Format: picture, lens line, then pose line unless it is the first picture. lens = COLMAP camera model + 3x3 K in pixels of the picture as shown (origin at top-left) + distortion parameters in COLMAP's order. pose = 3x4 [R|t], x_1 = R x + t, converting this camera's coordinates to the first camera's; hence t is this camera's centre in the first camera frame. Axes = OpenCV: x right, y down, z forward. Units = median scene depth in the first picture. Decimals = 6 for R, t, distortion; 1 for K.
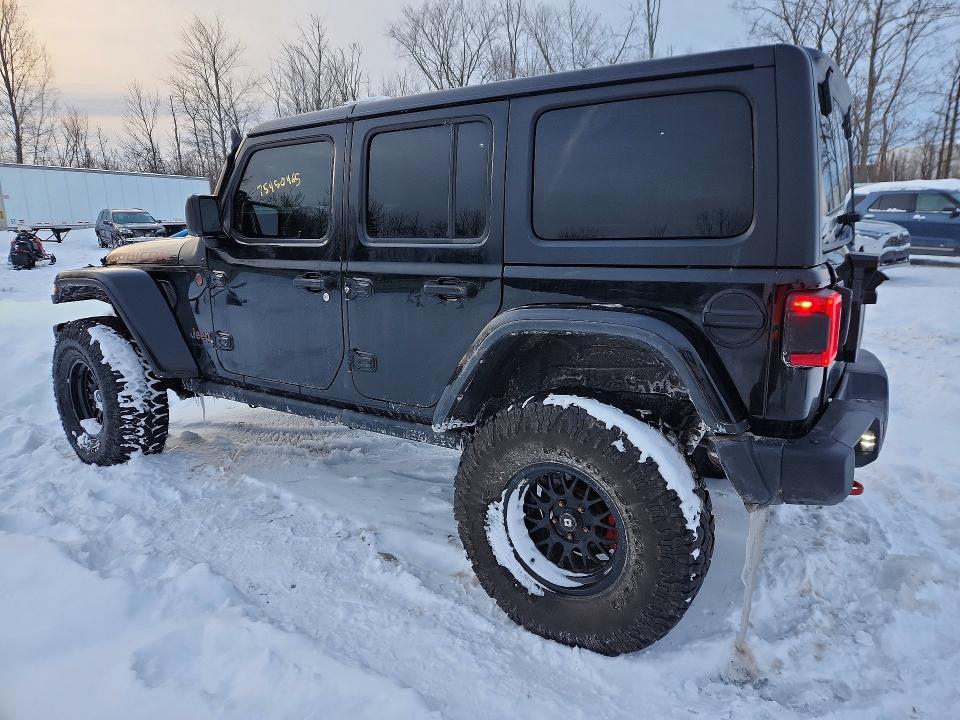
lens RADIAL K [[698.8, 0, 458.6], [0, 698.8, 360.1], [0, 0, 1]] dist [0.012340, -0.003741]
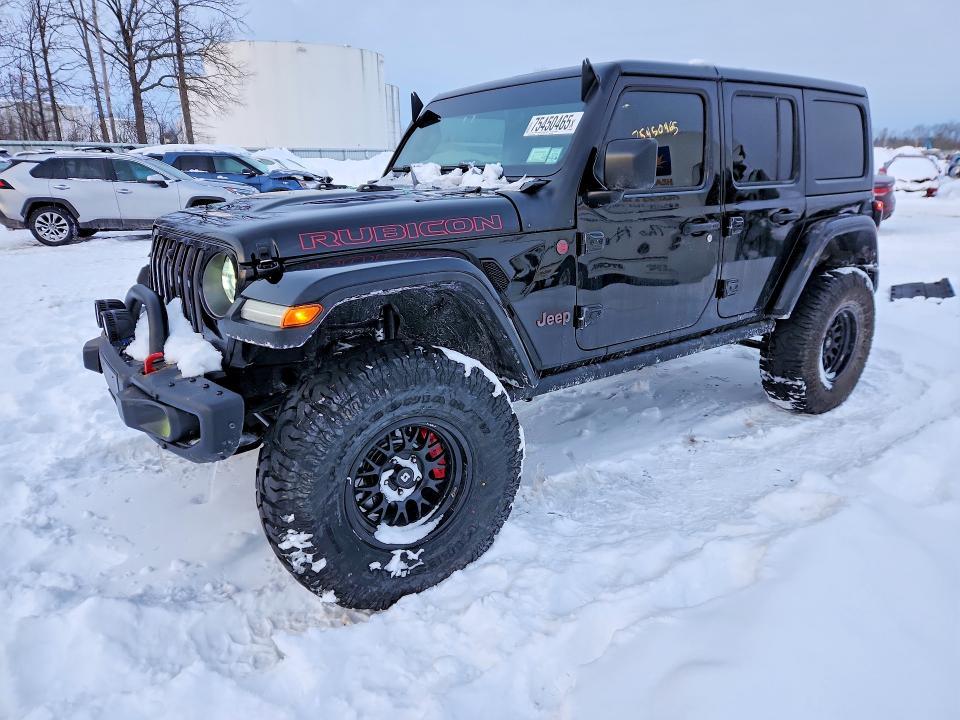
lens RADIAL K [[698.8, 0, 458.6], [0, 698.8, 360.1], [0, 0, 1]] dist [0.012340, -0.003741]
pose [[0.298883, -0.236253, 0.924583, -1.309466], [0.205337, 0.962097, 0.179461, -0.175365], [-0.931936, 0.136214, 0.336066, 0.967128]]
